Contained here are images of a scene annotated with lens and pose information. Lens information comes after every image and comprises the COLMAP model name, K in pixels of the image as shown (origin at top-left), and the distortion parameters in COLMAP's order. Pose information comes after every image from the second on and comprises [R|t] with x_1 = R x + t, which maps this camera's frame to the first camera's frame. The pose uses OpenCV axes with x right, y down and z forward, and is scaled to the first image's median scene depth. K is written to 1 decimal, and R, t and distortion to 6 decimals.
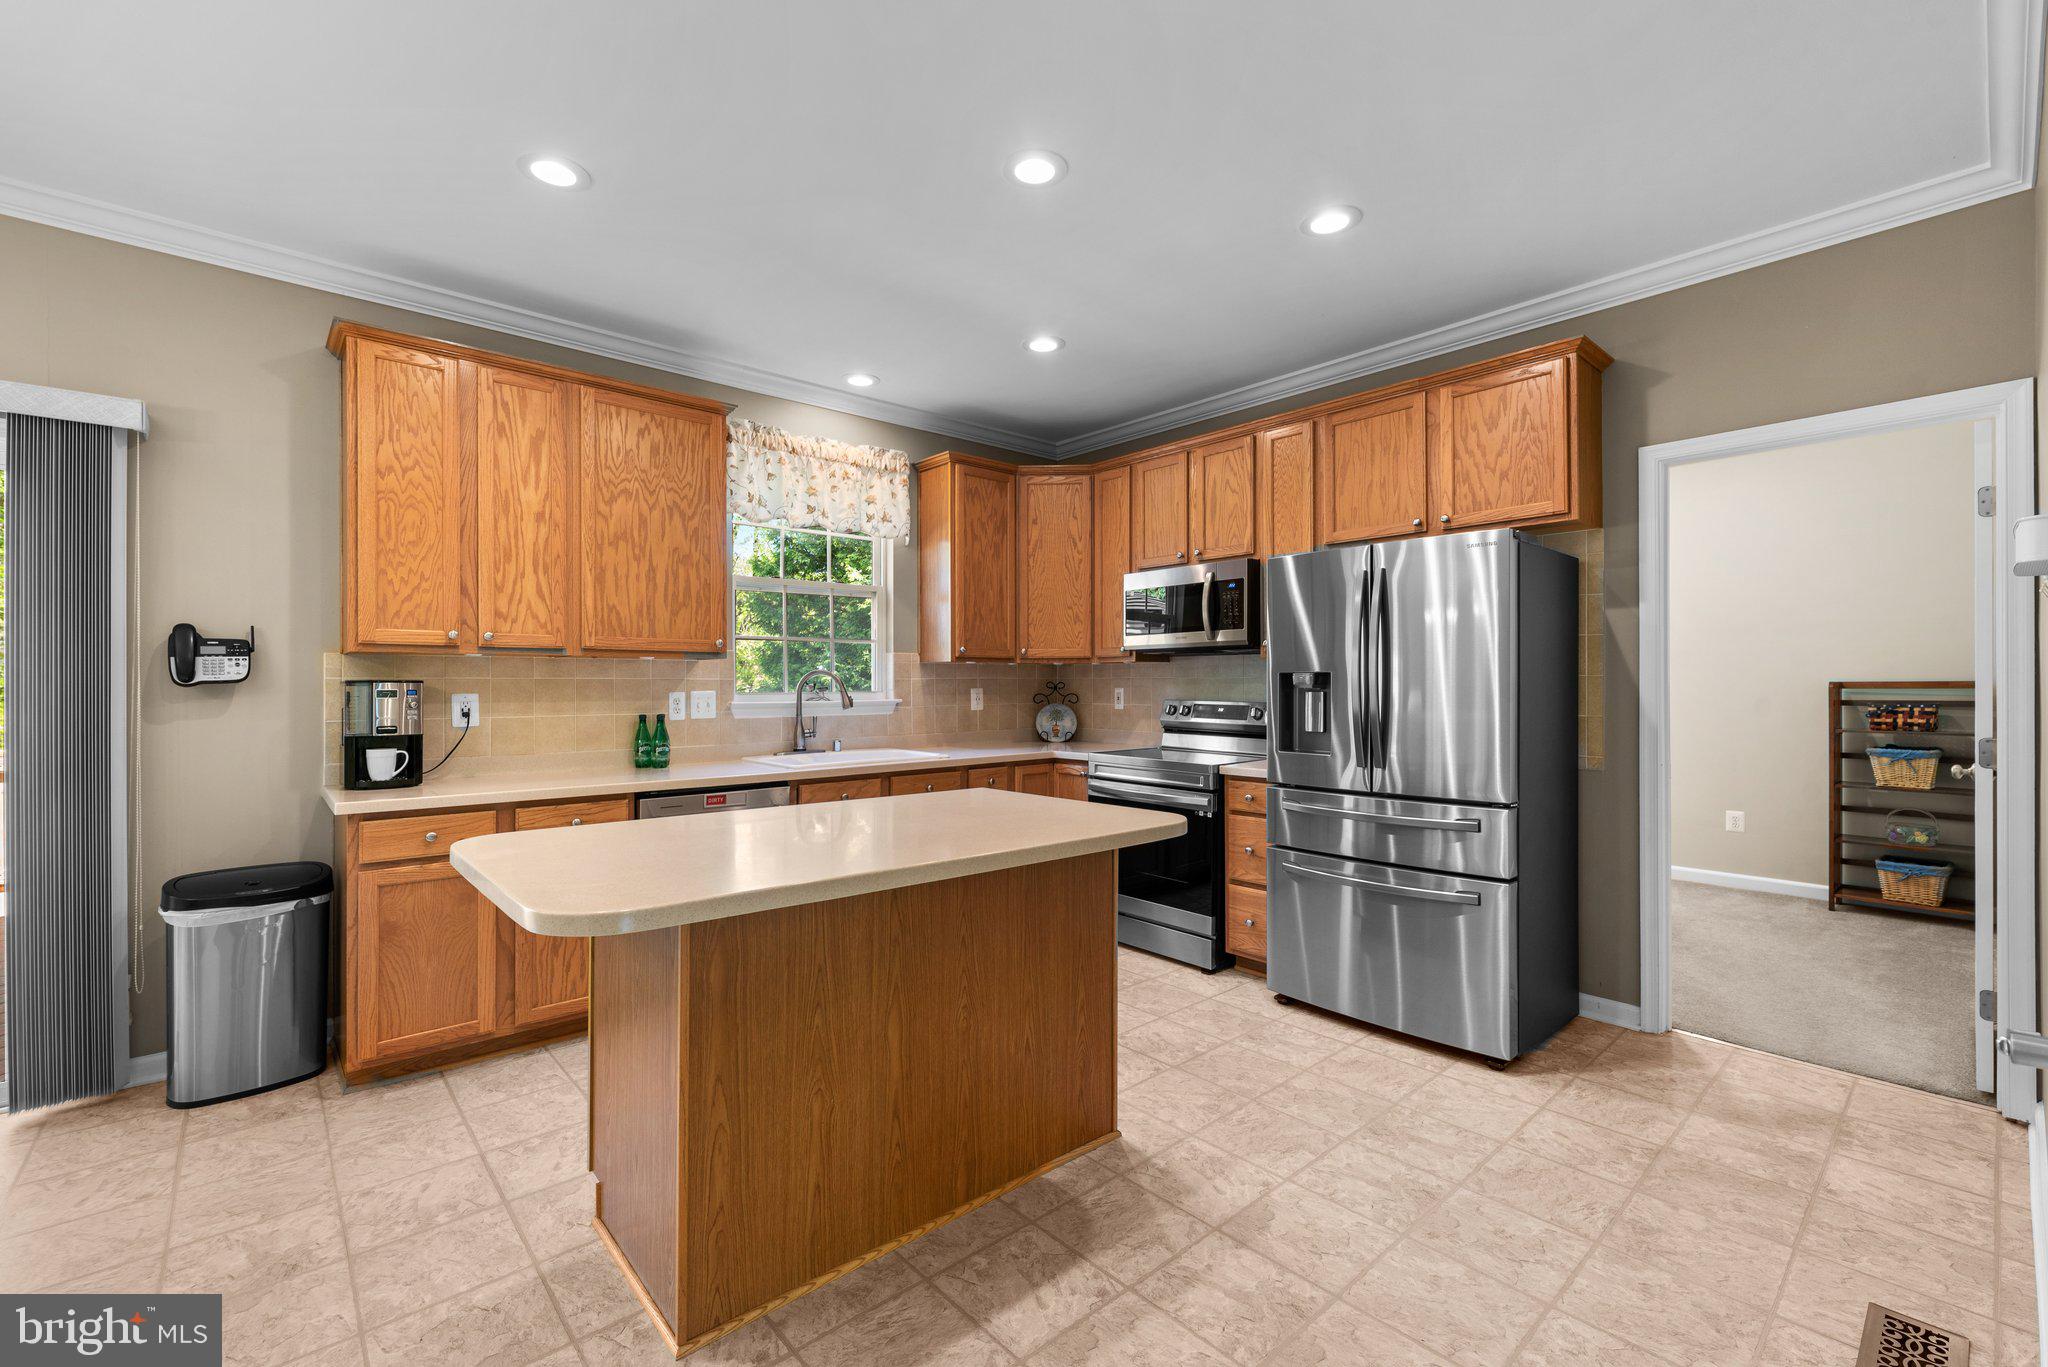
lens RADIAL K [[878.1, 0, 1034.0], [0, 878.1, 682.8], [0, 0, 1]] dist [0.000644, -0.000422]
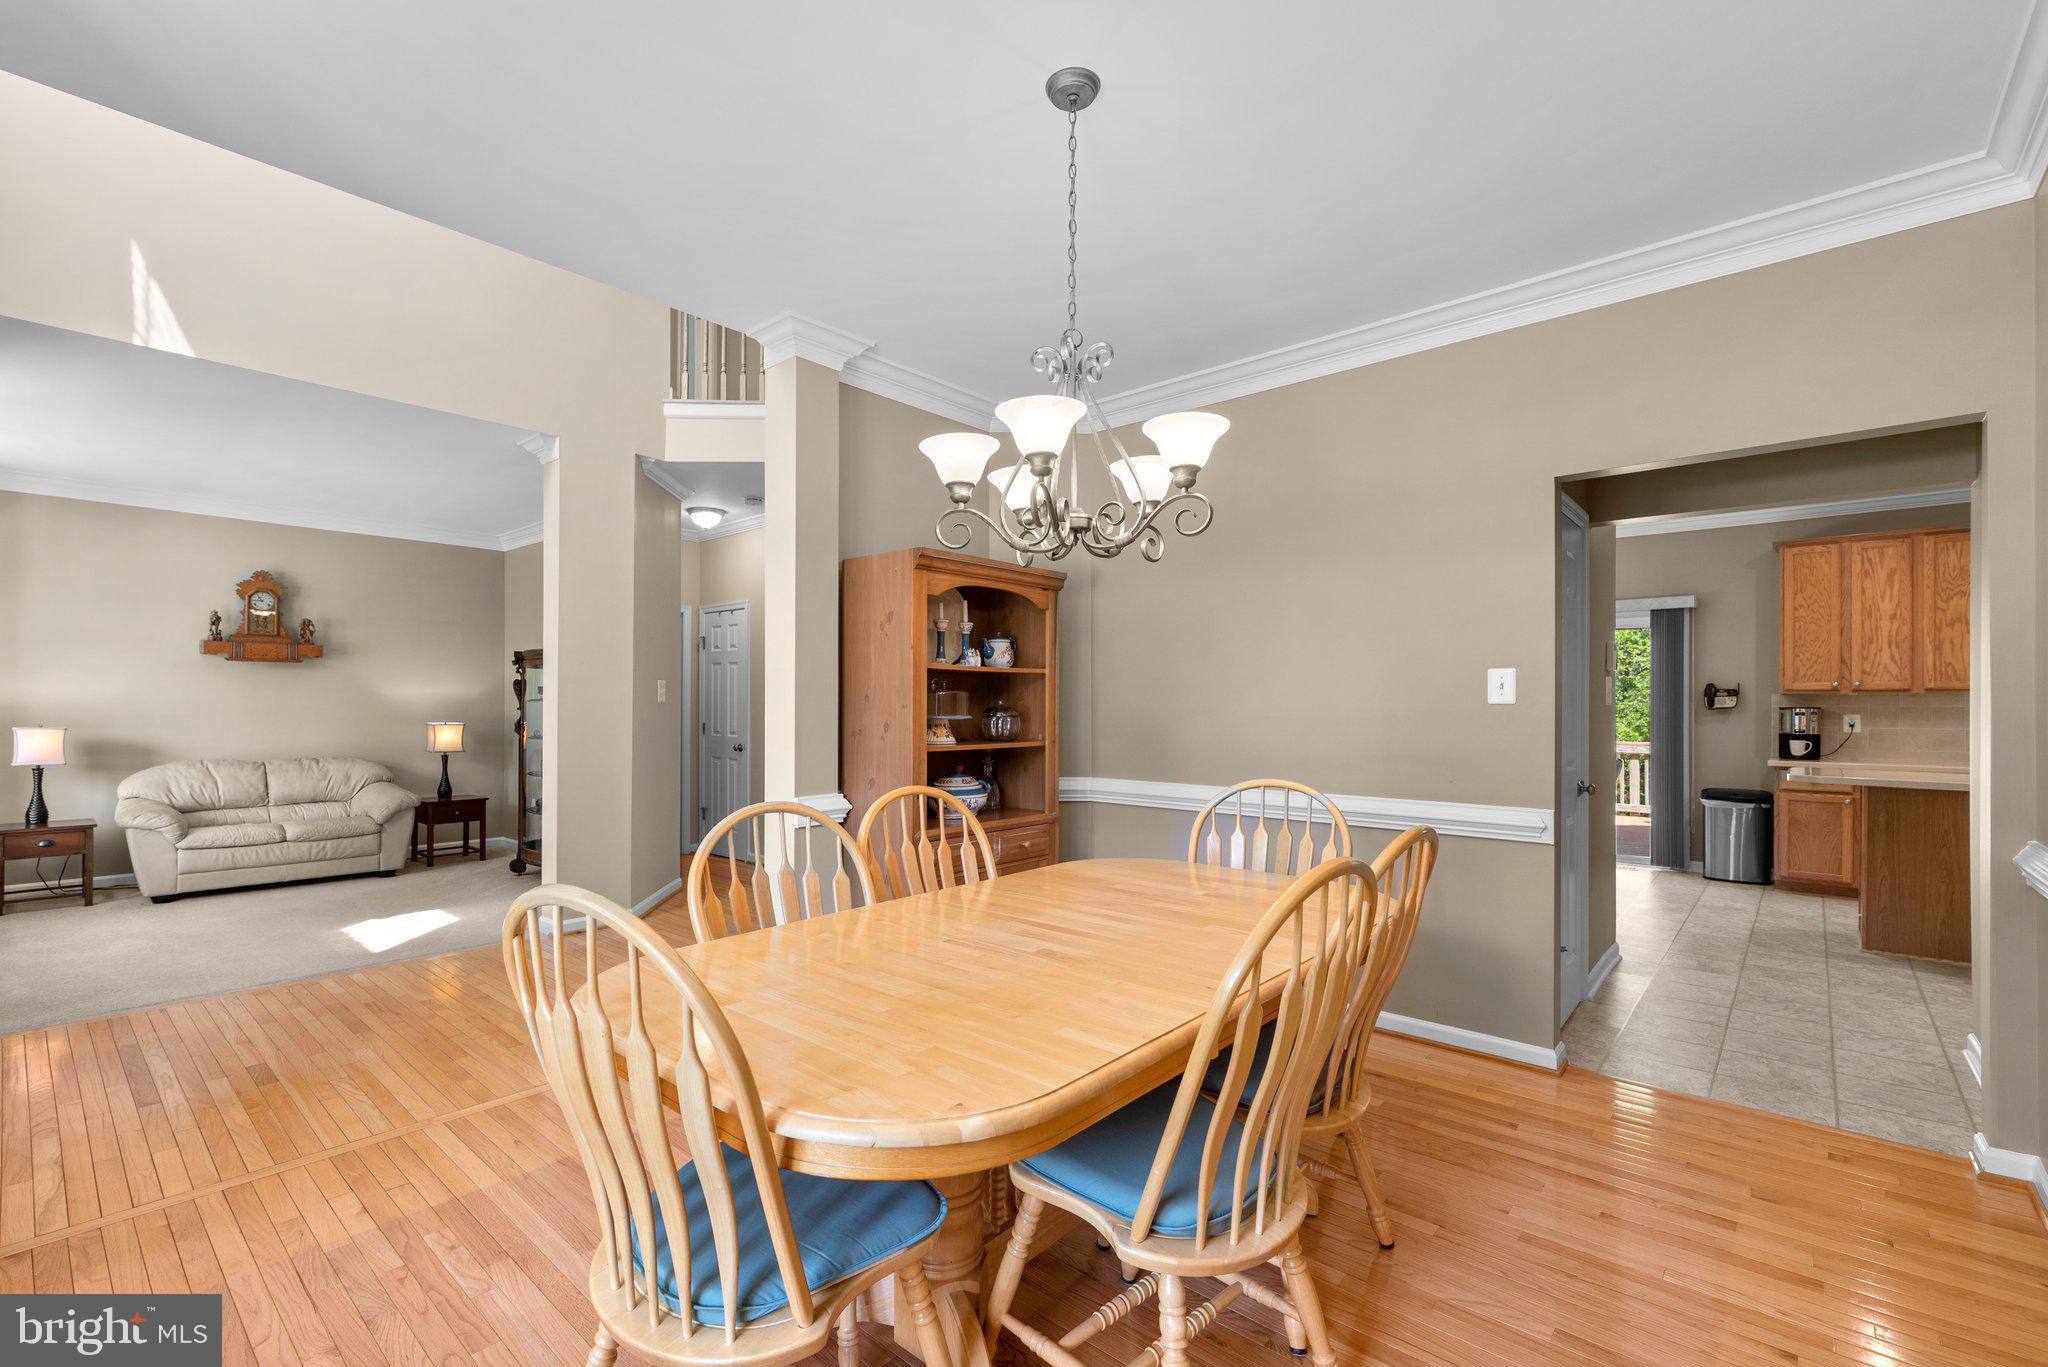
lens RADIAL K [[878.1, 0, 987.1], [0, 878.1, 705.1], [0, 0, 1]] dist [0.000644, -0.000422]
pose [[0.087067, -0.001795, -0.996201, 1.012876], [-0.005367, 0.999983, -0.002271, 0.005990], [0.996188, 0.005545, 0.087056, -0.952547]]
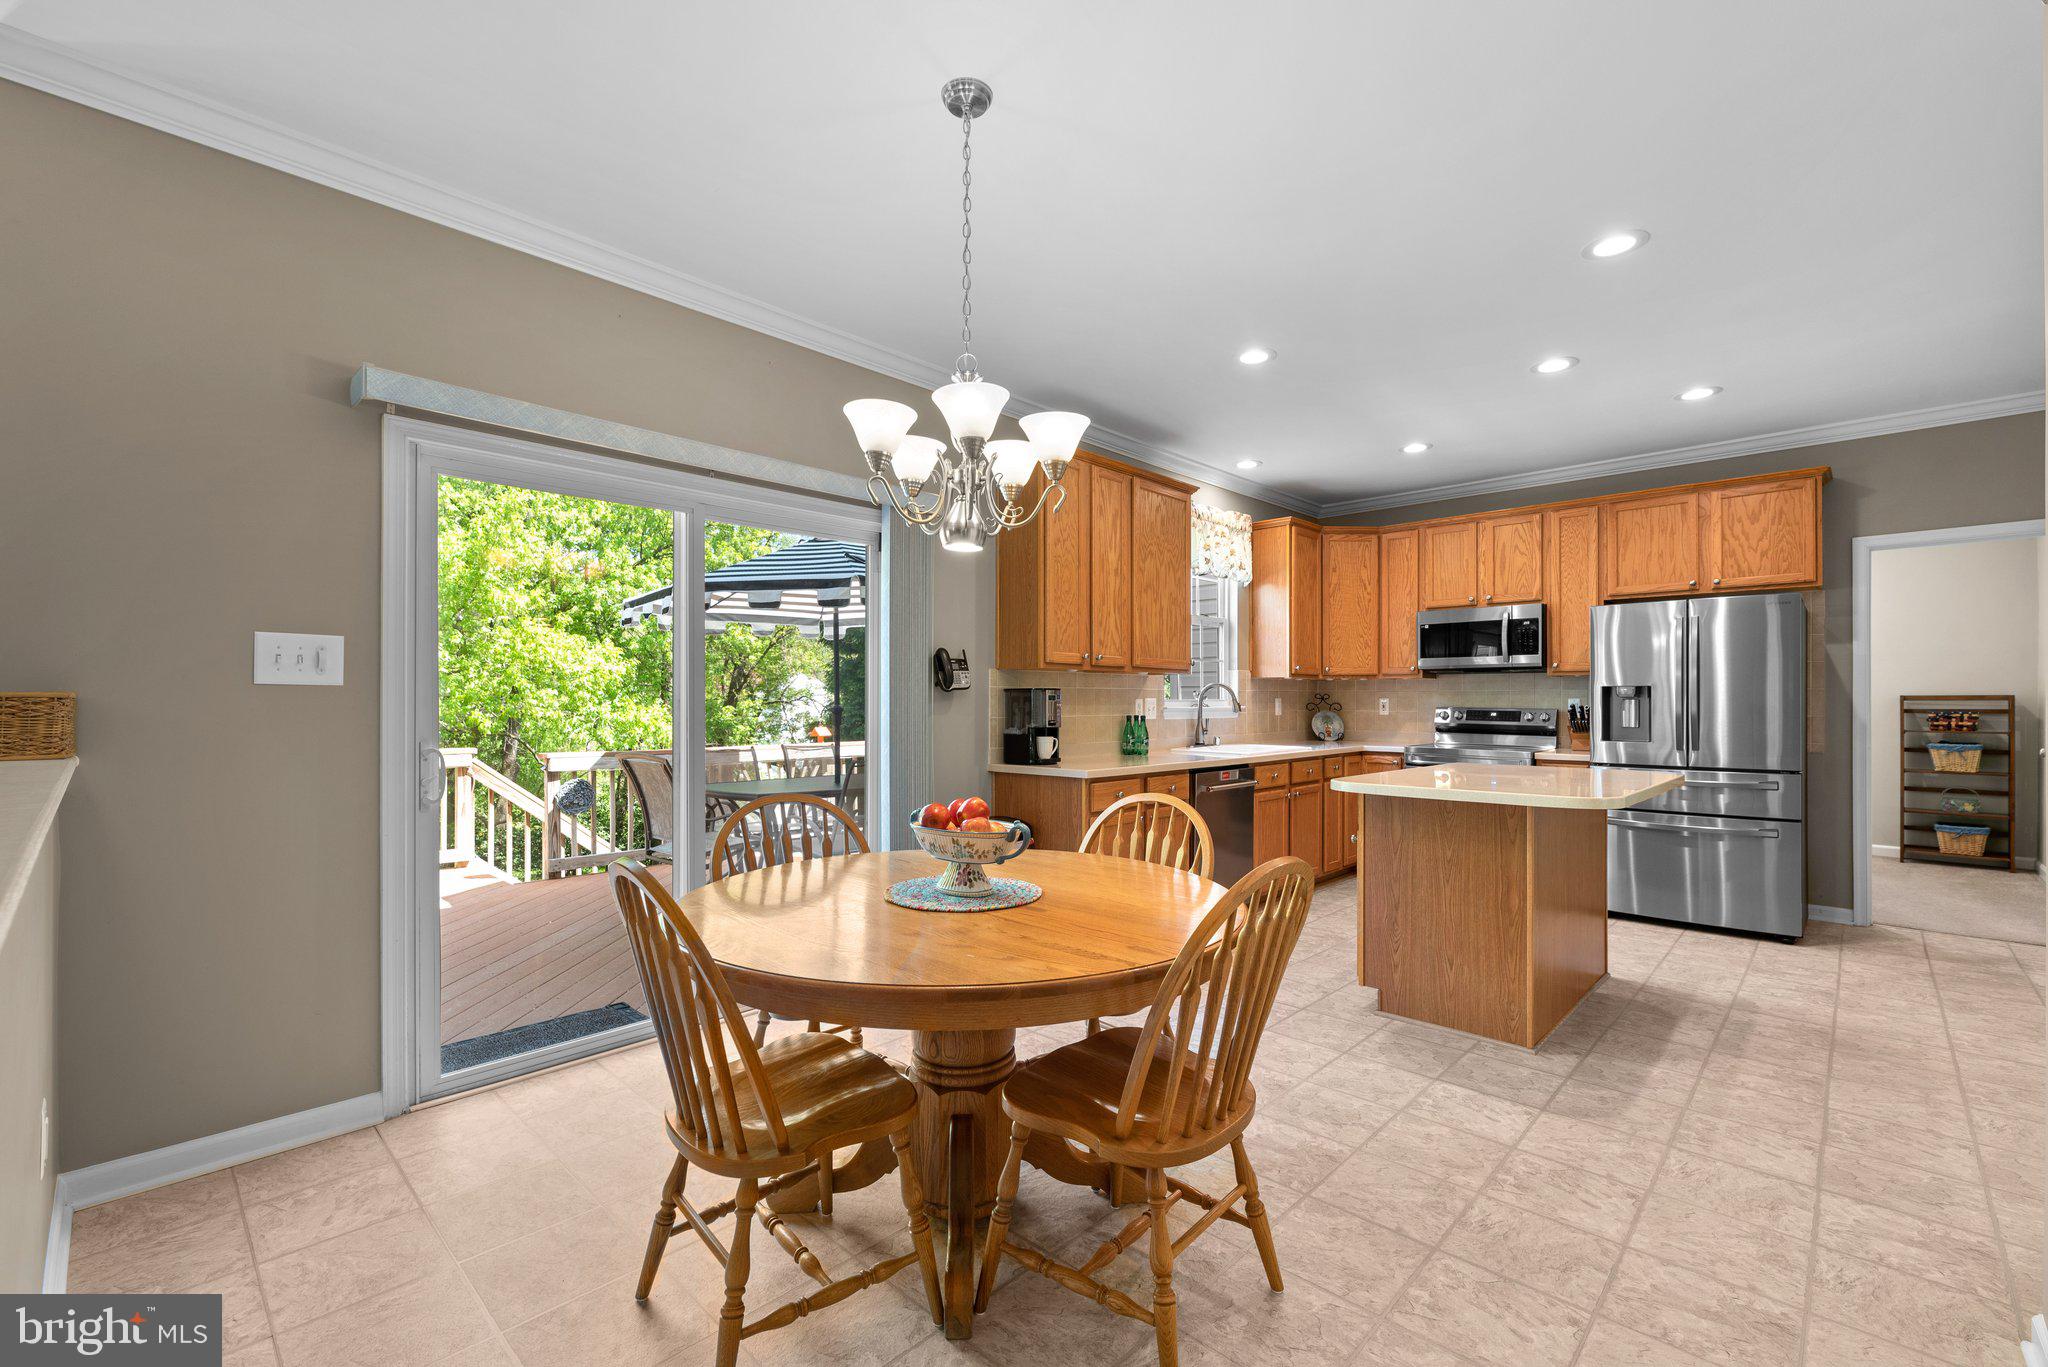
lens RADIAL K [[878.1, 0, 1026.1], [0, 878.1, 696.8], [0, 0, 1]] dist [0.000644, -0.000422]
pose [[0.997160, 0.003926, 0.075214, -0.770565], [-0.003757, 0.999990, -0.002385, 0.012977], [-0.075223, 0.002096, 0.997165, -0.362717]]
